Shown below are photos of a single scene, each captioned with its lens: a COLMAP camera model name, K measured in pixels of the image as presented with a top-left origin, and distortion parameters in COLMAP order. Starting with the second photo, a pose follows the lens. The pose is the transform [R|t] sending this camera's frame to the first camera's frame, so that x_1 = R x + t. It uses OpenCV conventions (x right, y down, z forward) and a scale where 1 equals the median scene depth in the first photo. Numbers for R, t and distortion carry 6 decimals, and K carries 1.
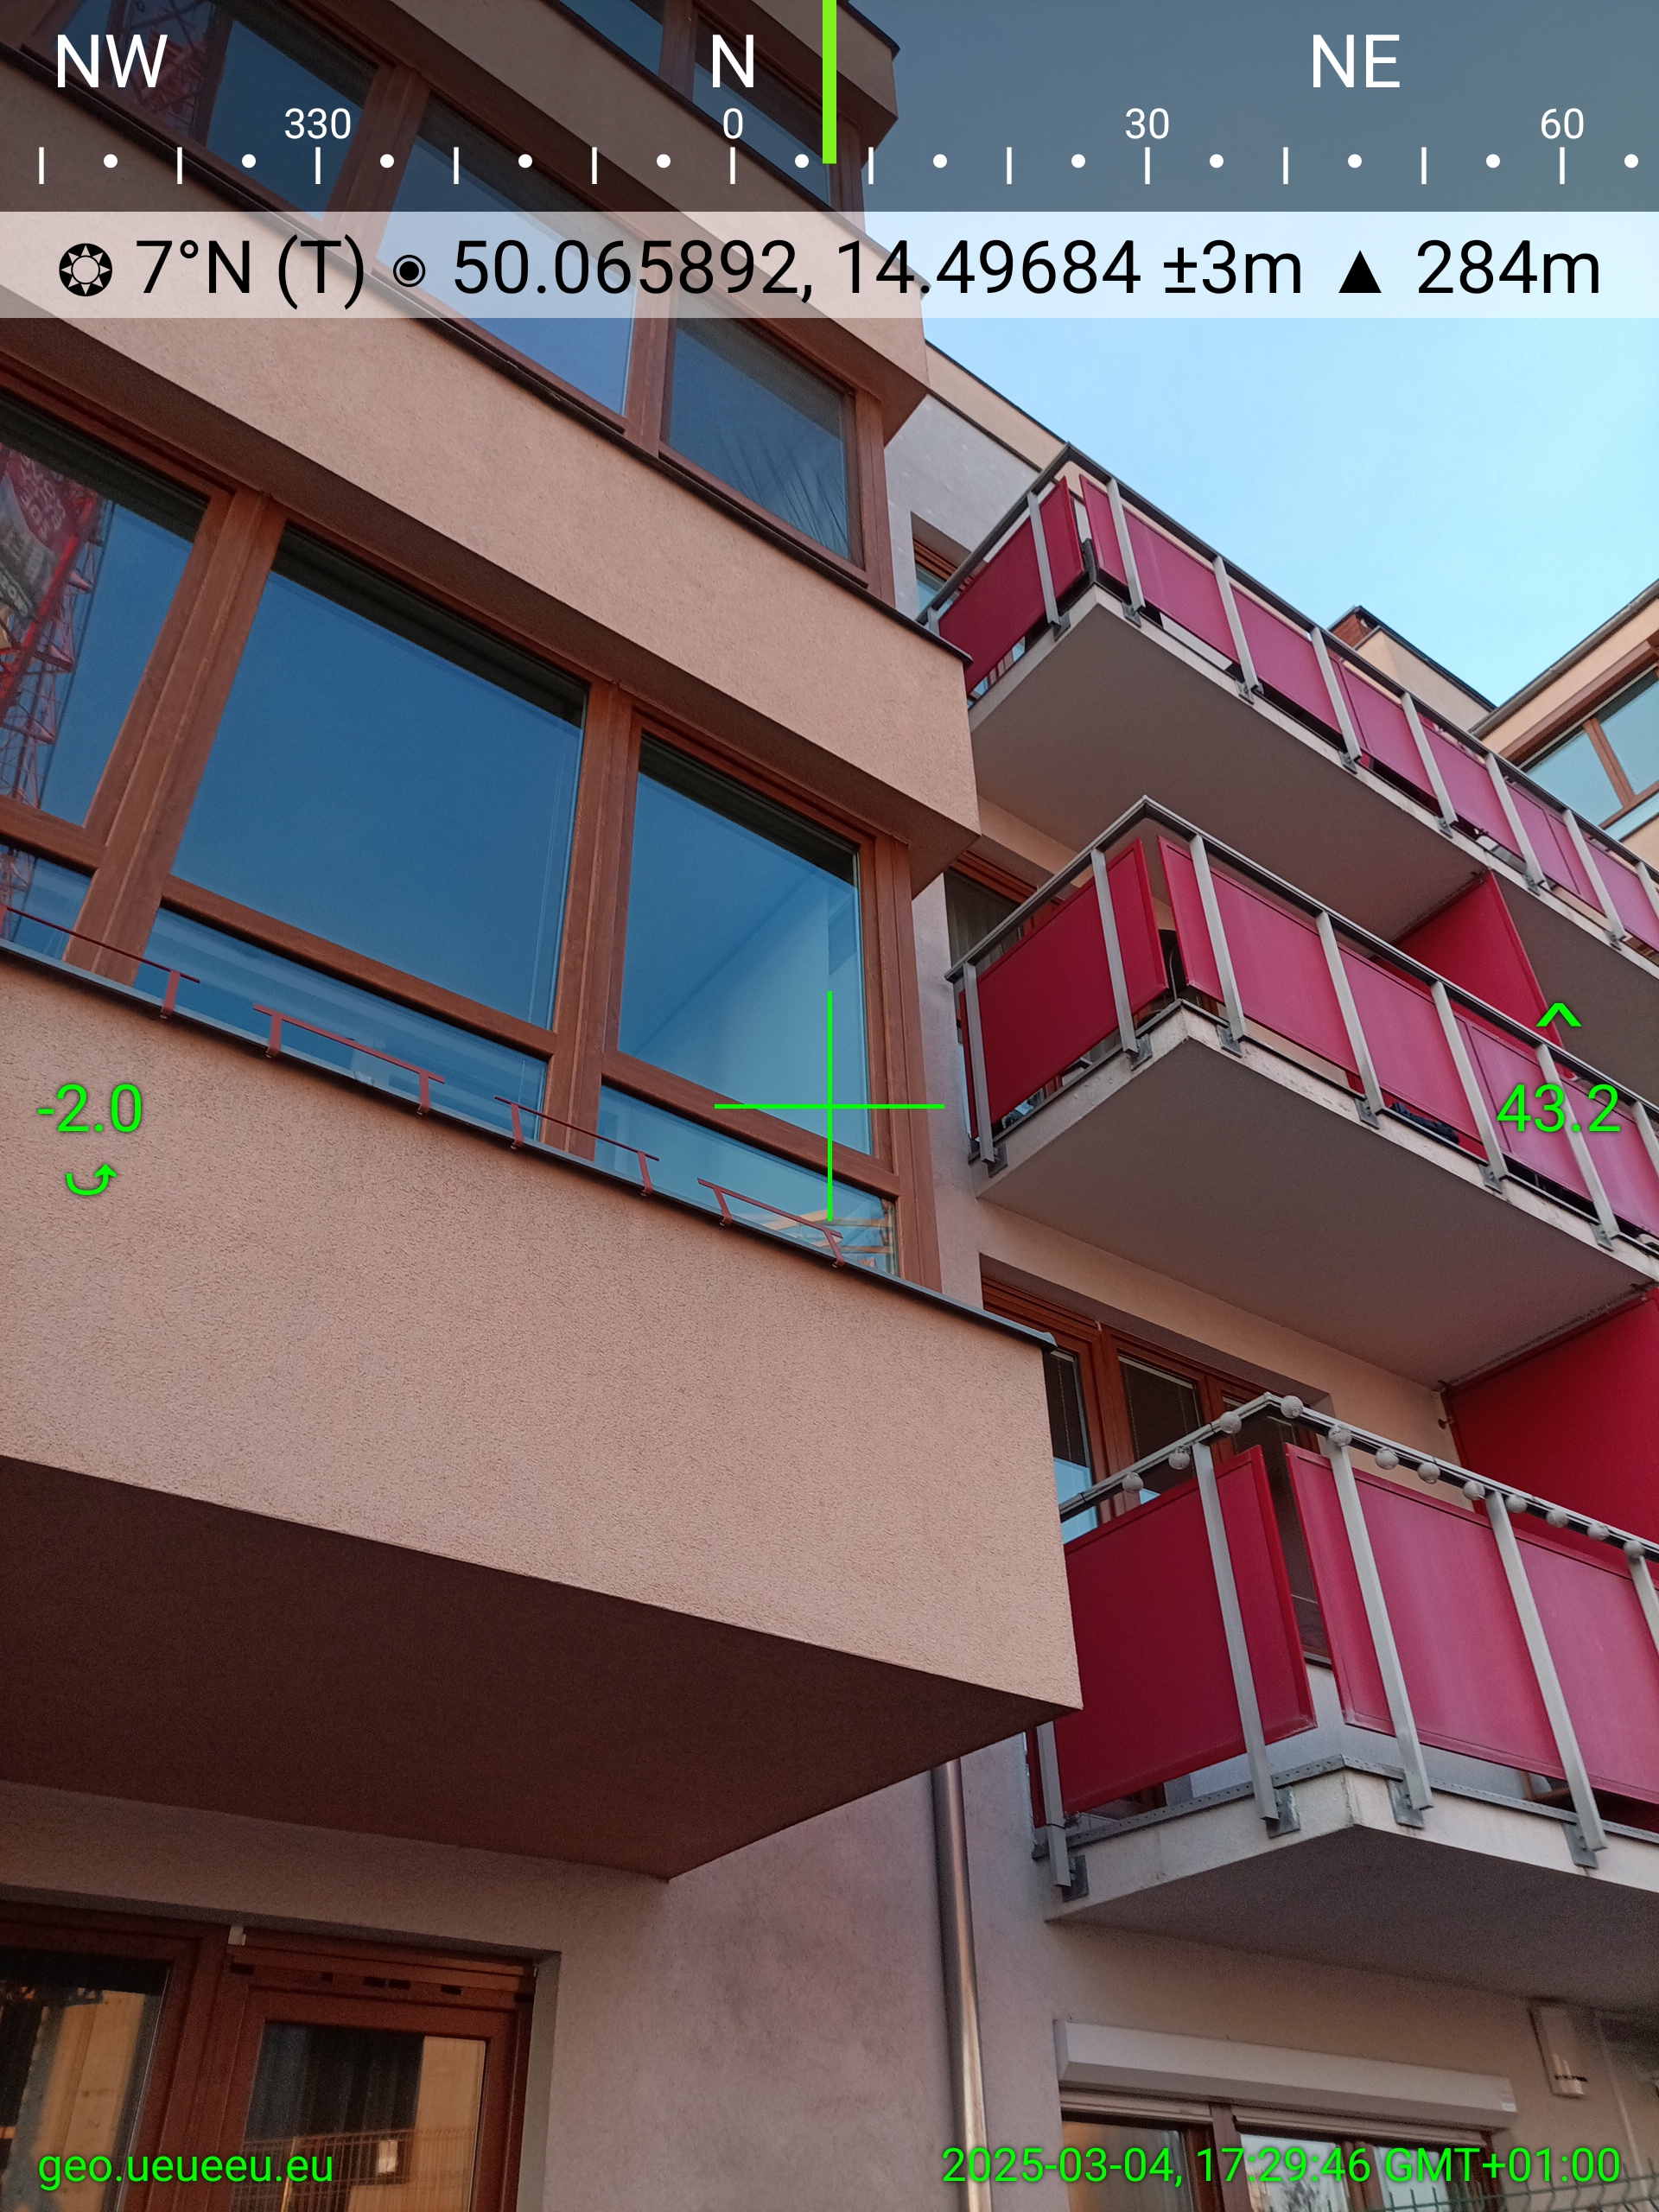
lens RADIAL K [[1631.6, 0, 835.0], [0, 1631.6, 1094.6], [0, 0, 1]] dist [0.069357, -0.066716]
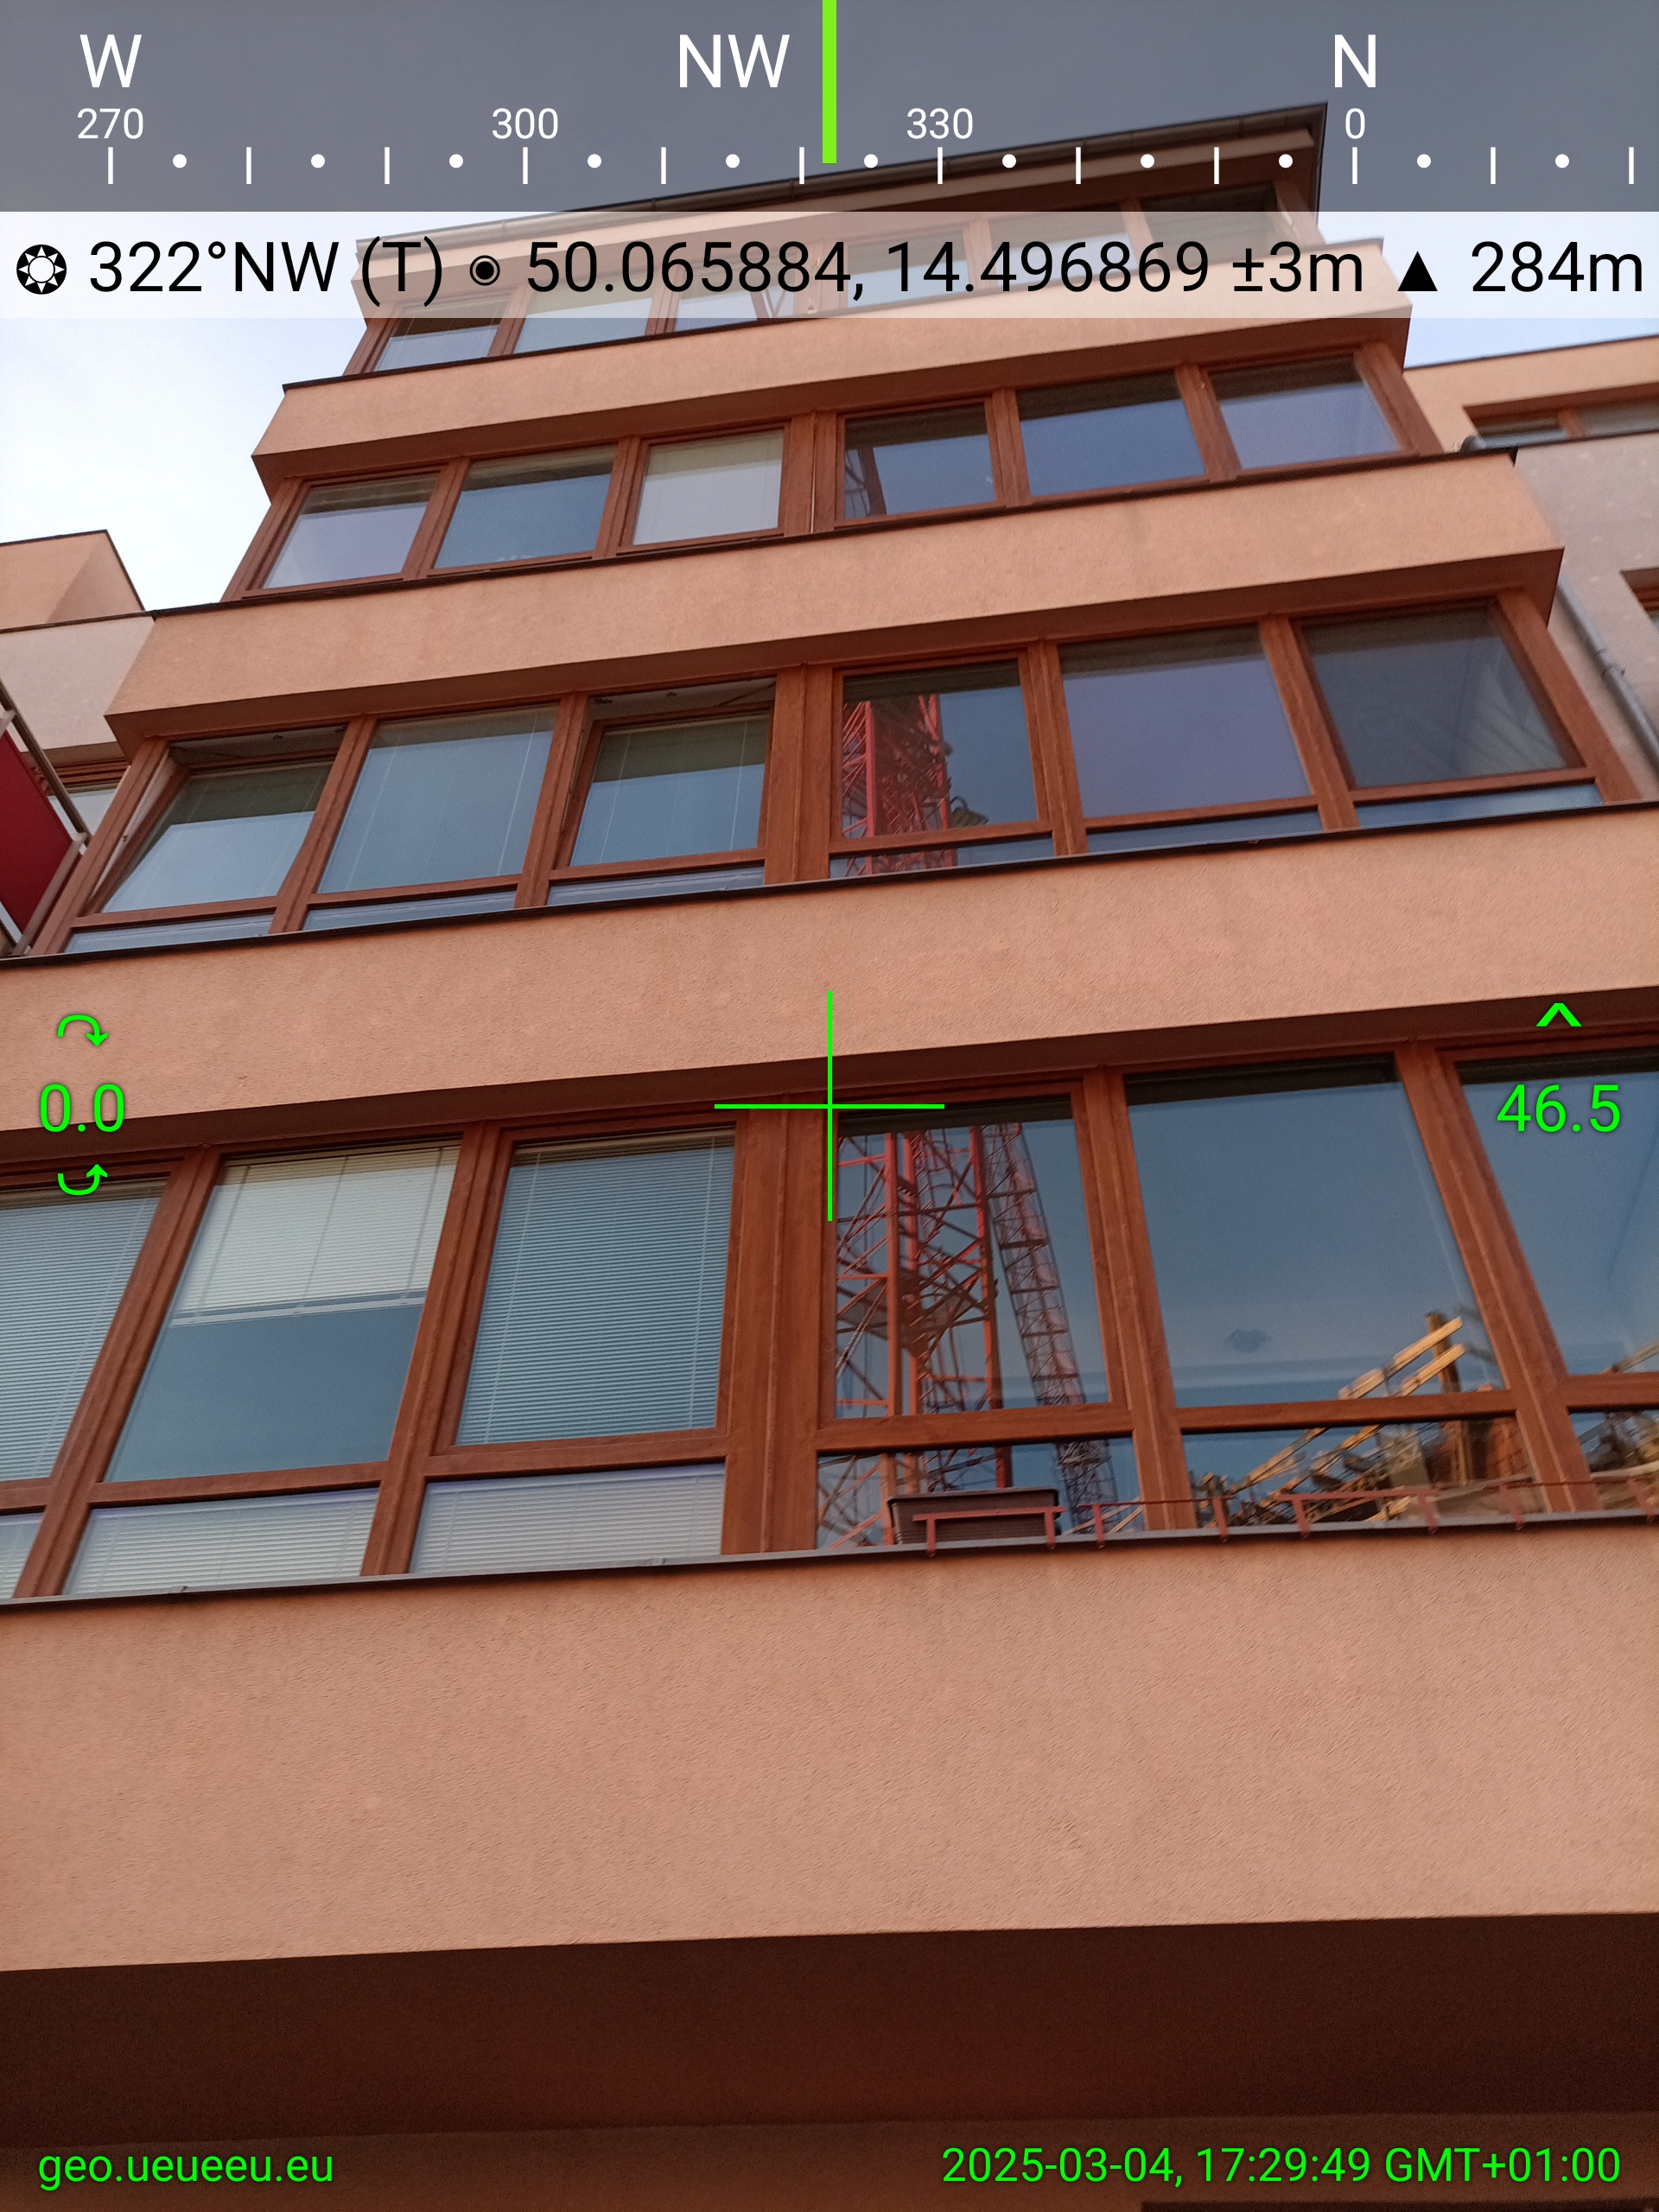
lens RADIAL K [[1631.6, 0, 835.0], [0, 1631.6, 1094.6], [0, 0, 1]] dist [0.069357, -0.066716]
pose [[0.724225, -0.458357, -0.515177, 0.363014], [0.415945, 0.886262, -0.203788, -0.364528], [0.549989, -0.066697, 0.832504, -0.454286]]
